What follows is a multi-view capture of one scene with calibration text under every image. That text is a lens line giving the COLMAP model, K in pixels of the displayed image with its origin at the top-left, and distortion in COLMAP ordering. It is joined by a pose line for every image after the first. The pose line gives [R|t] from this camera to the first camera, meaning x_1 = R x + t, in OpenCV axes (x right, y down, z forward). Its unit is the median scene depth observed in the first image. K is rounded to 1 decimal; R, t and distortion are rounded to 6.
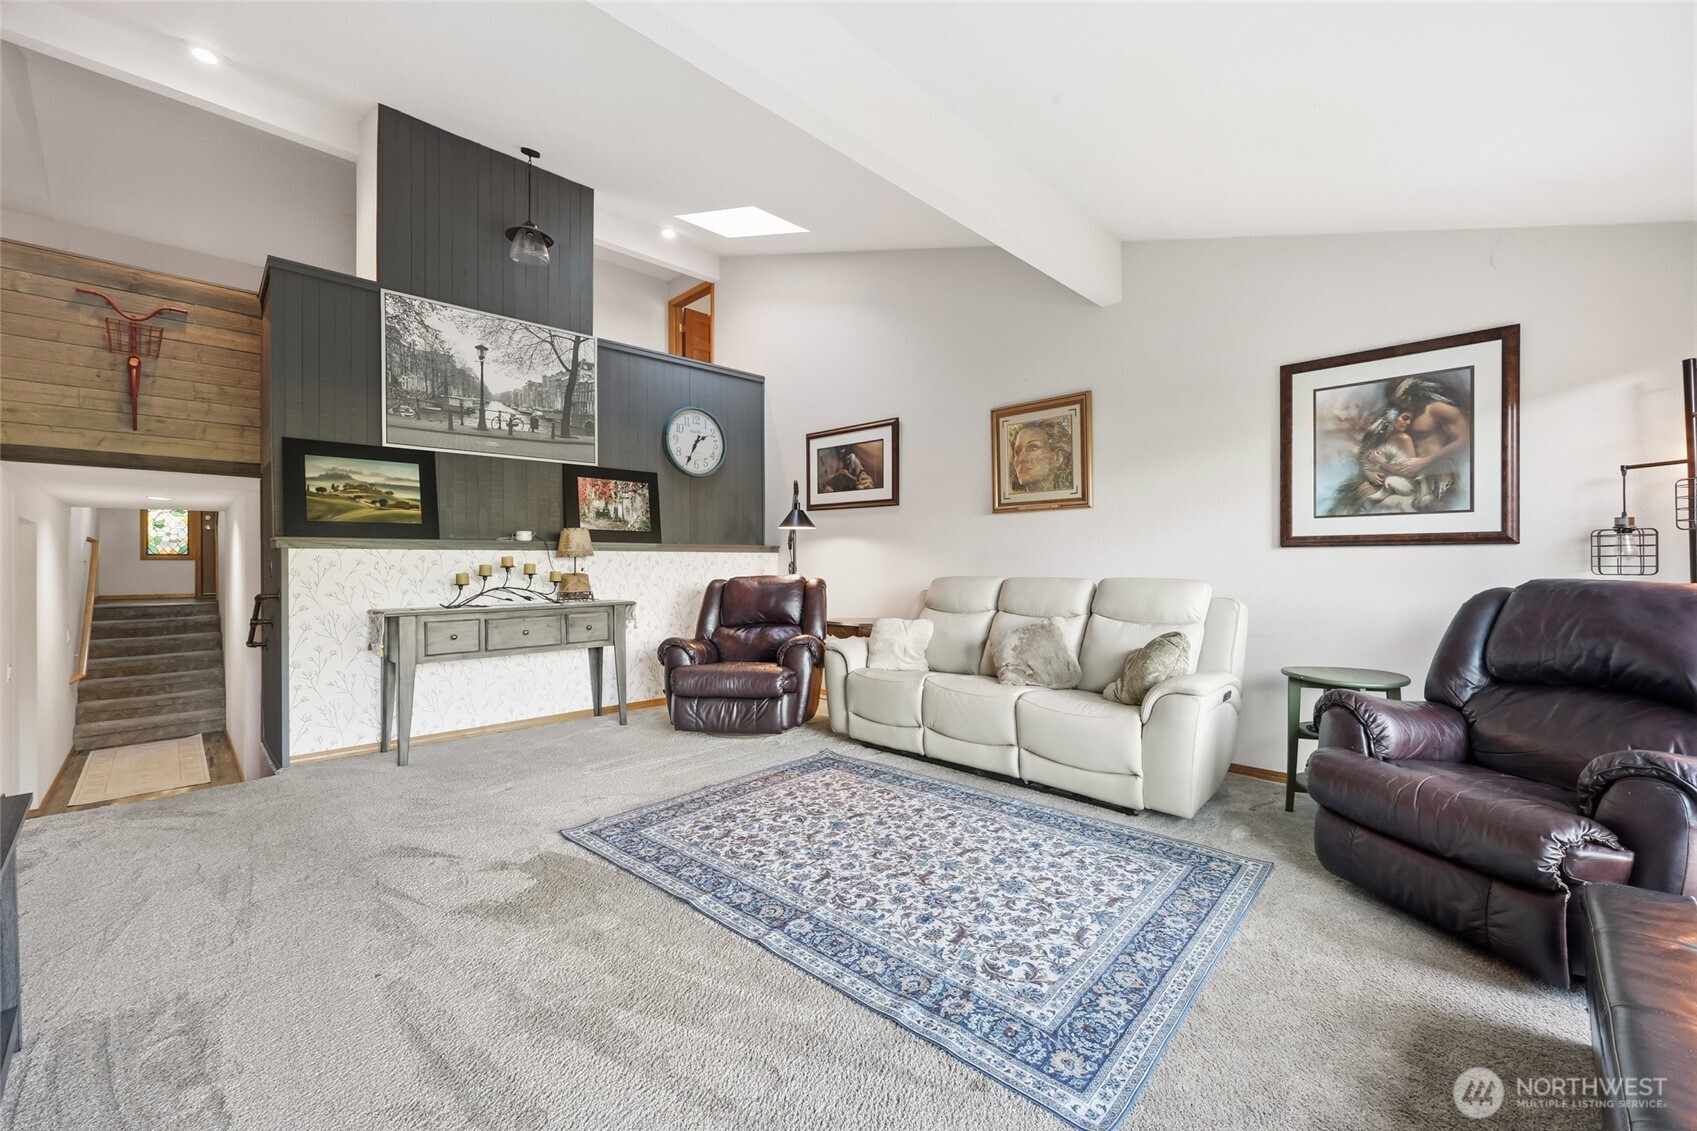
lens RADIAL K [[677.3, 0, 859.6], [0, 677.3, 559.1], [0, 0, 1]] dist [0.000859, 0.000049]
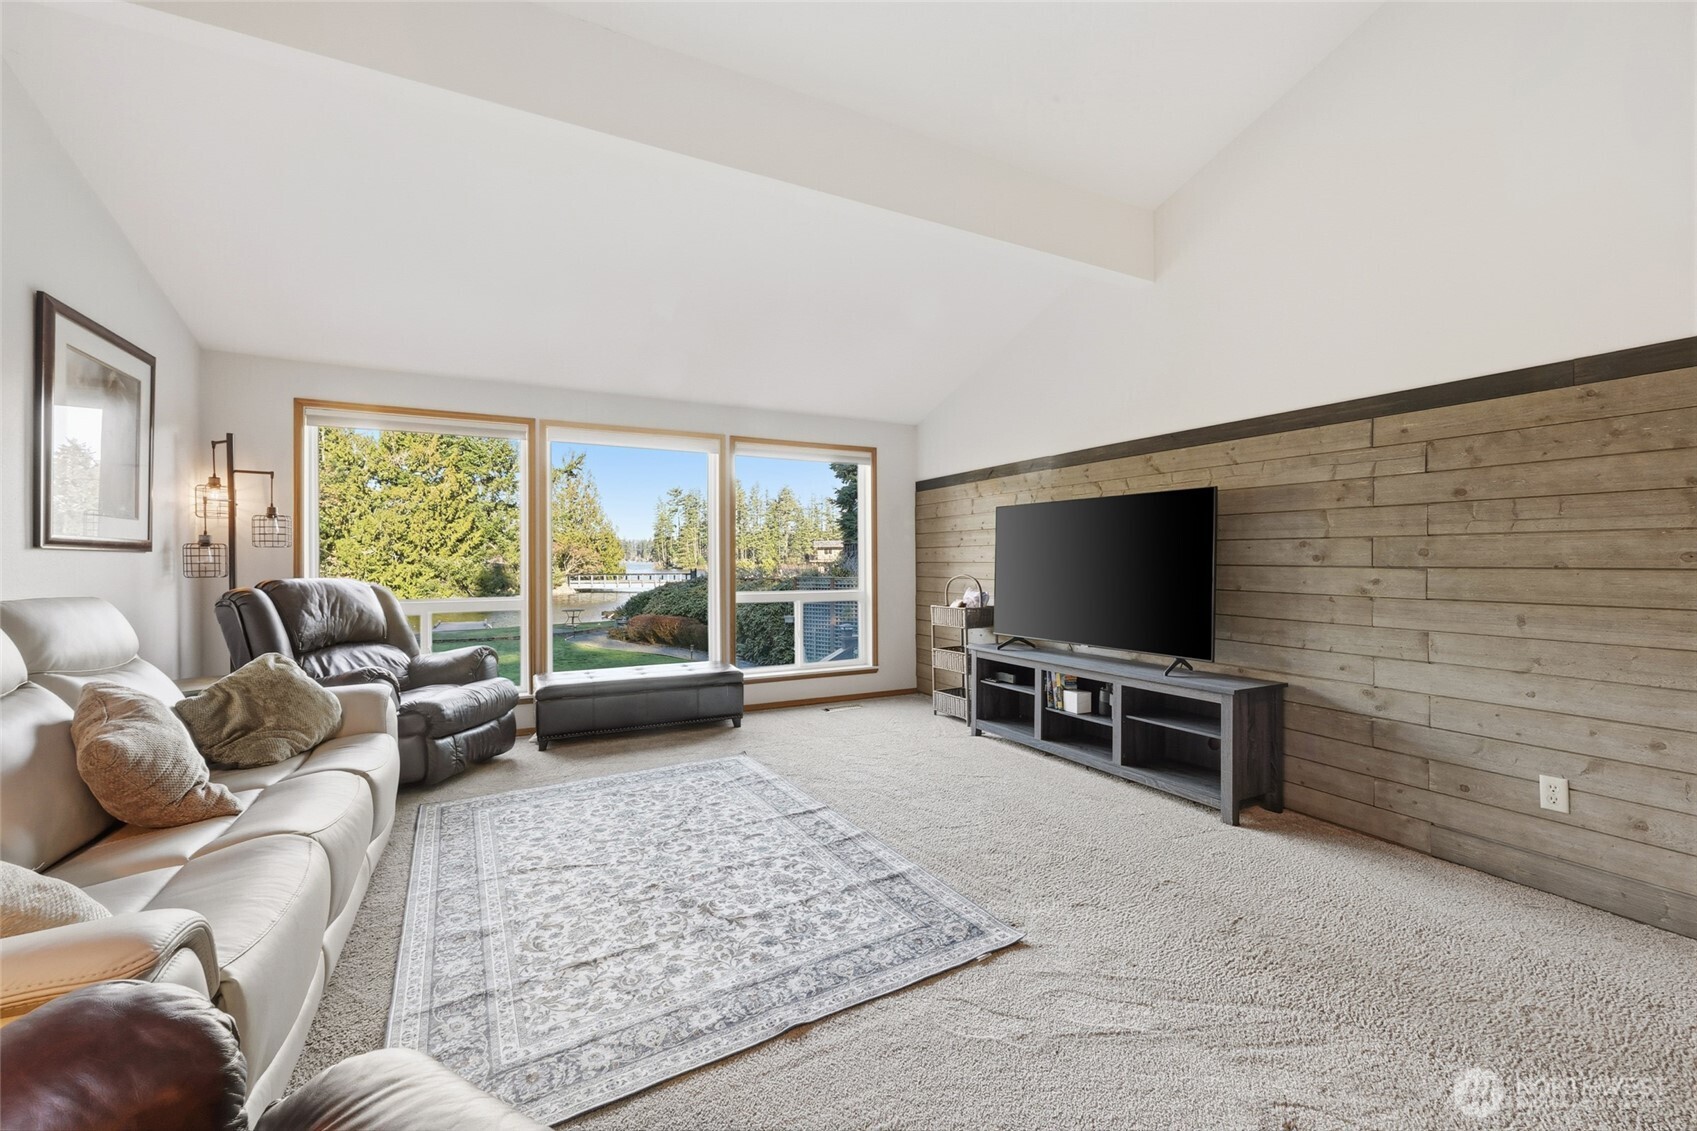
lens RADIAL K [[677.3, 0, 850.4], [0, 677.3, 563.7], [0, 0, 1]] dist [0.000859, 0.000049]
pose [[-0.946517, 0.009259, 0.322520, -0.553597], [0.008210, 0.999956, -0.004610, 0.012037], [-0.322549, -0.001716, -0.946551, 1.917548]]
